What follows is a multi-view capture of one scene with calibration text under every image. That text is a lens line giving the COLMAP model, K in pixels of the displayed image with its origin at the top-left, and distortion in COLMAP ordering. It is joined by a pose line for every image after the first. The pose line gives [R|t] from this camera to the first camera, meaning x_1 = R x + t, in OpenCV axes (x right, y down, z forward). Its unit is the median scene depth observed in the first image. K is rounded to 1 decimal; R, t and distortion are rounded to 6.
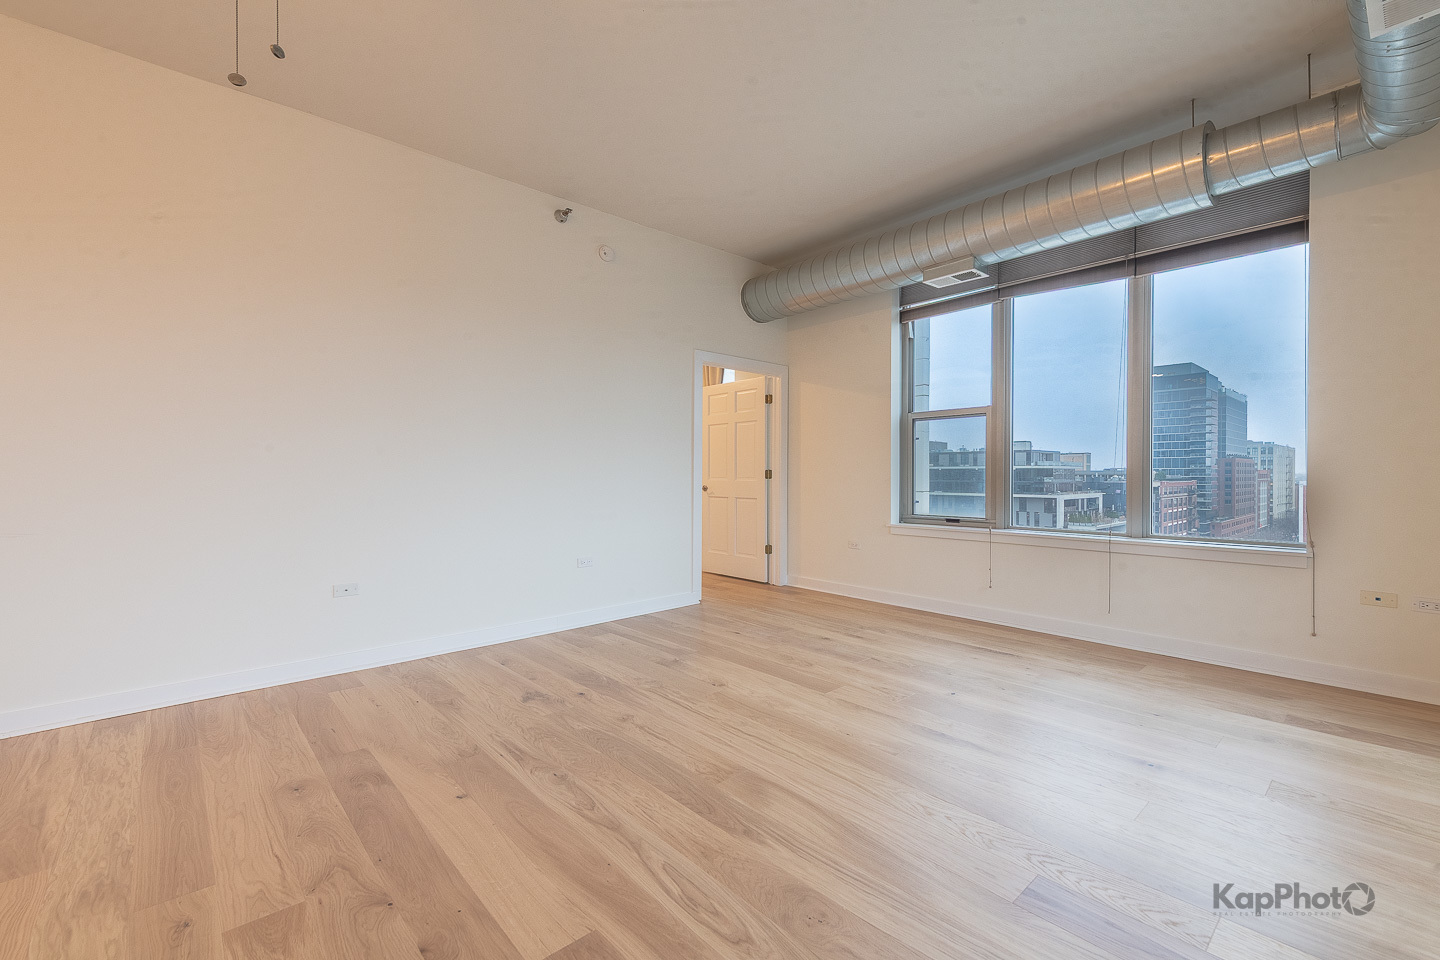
lens RADIAL K [[620.0, 0, 744.0], [0, 620.0, 456.0], [0, 0, 1]] dist [0.011869, -0.000415]
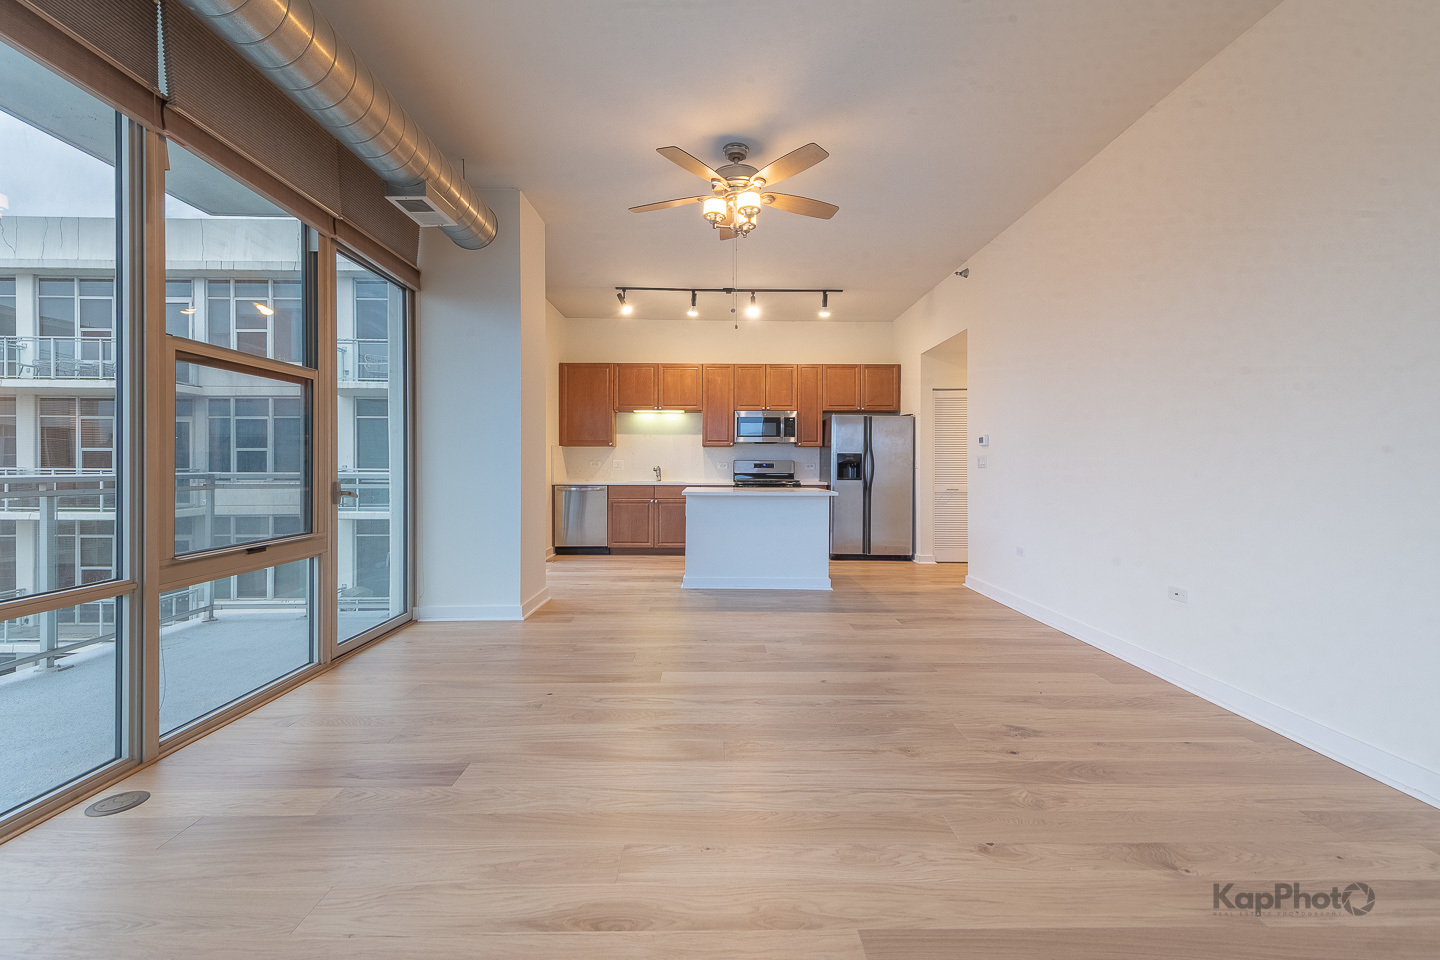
lens RADIAL K [[581.3, 0, 716.4], [0, 581.3, 466.3], [0, 0, 1]] dist [0.020685, -0.007173]
pose [[-0.678566, -0.000303, -0.734540, 0.504406], [0.022340, 0.999529, -0.021050, 0.022206], [0.734200, -0.030694, -0.678239, 1.145341]]
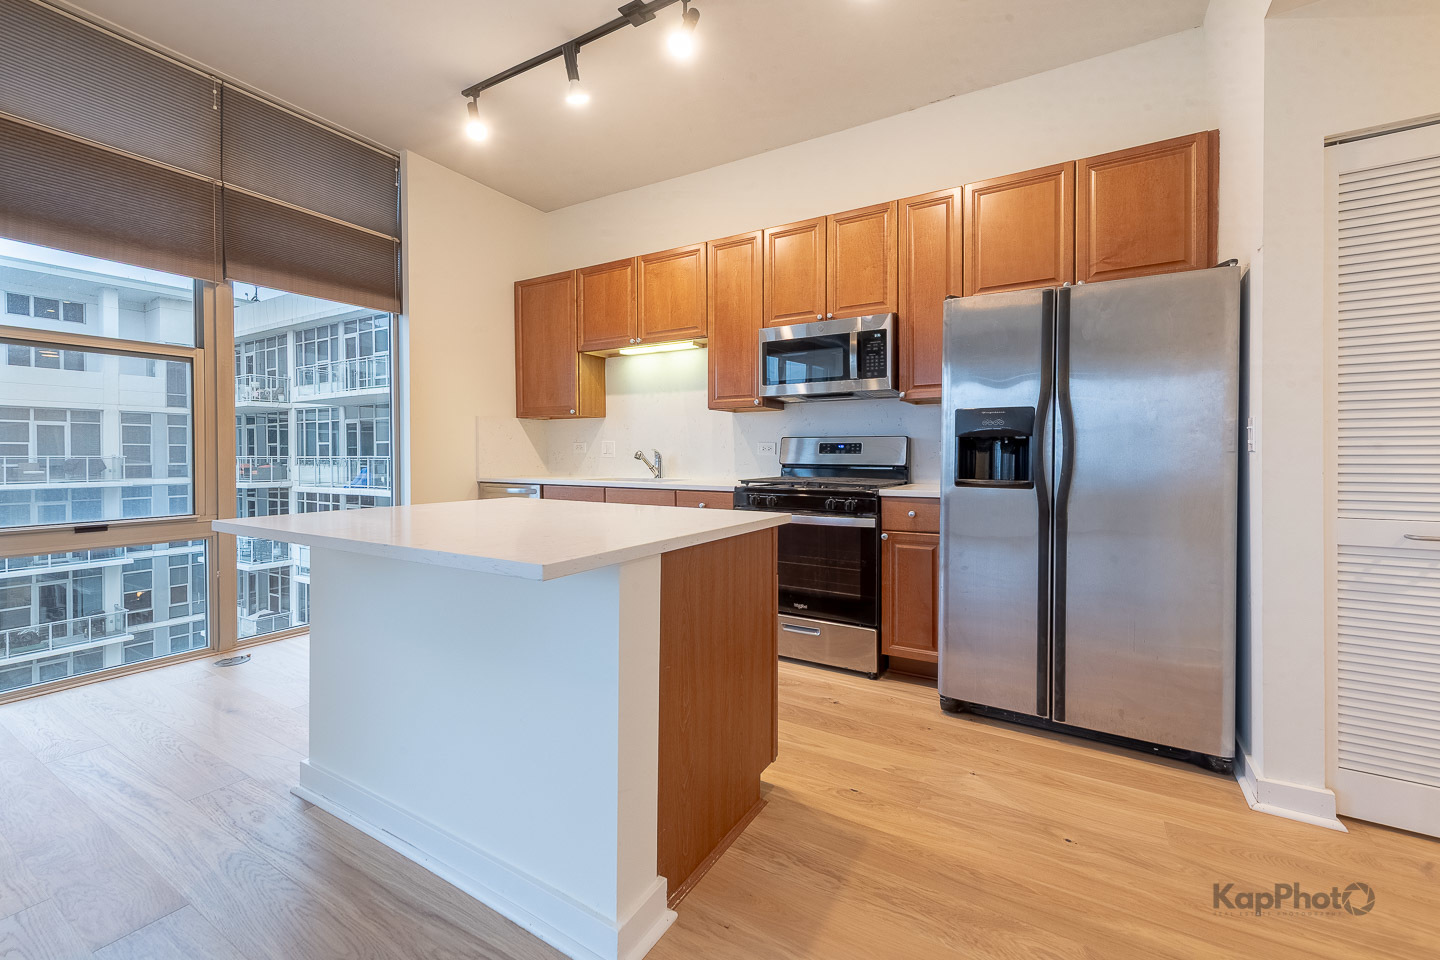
lens RADIAL K [[596.8, 0, 737.0], [0, 596.8, 457.7], [0, 0, 1]] dist [0.011698, -0.000673]
pose [[-0.954739, 0.001631, -0.297439, -0.859051], [0.009674, 0.999626, -0.025572, 0.018125], [0.297286, -0.027292, -0.954398, 0.671384]]
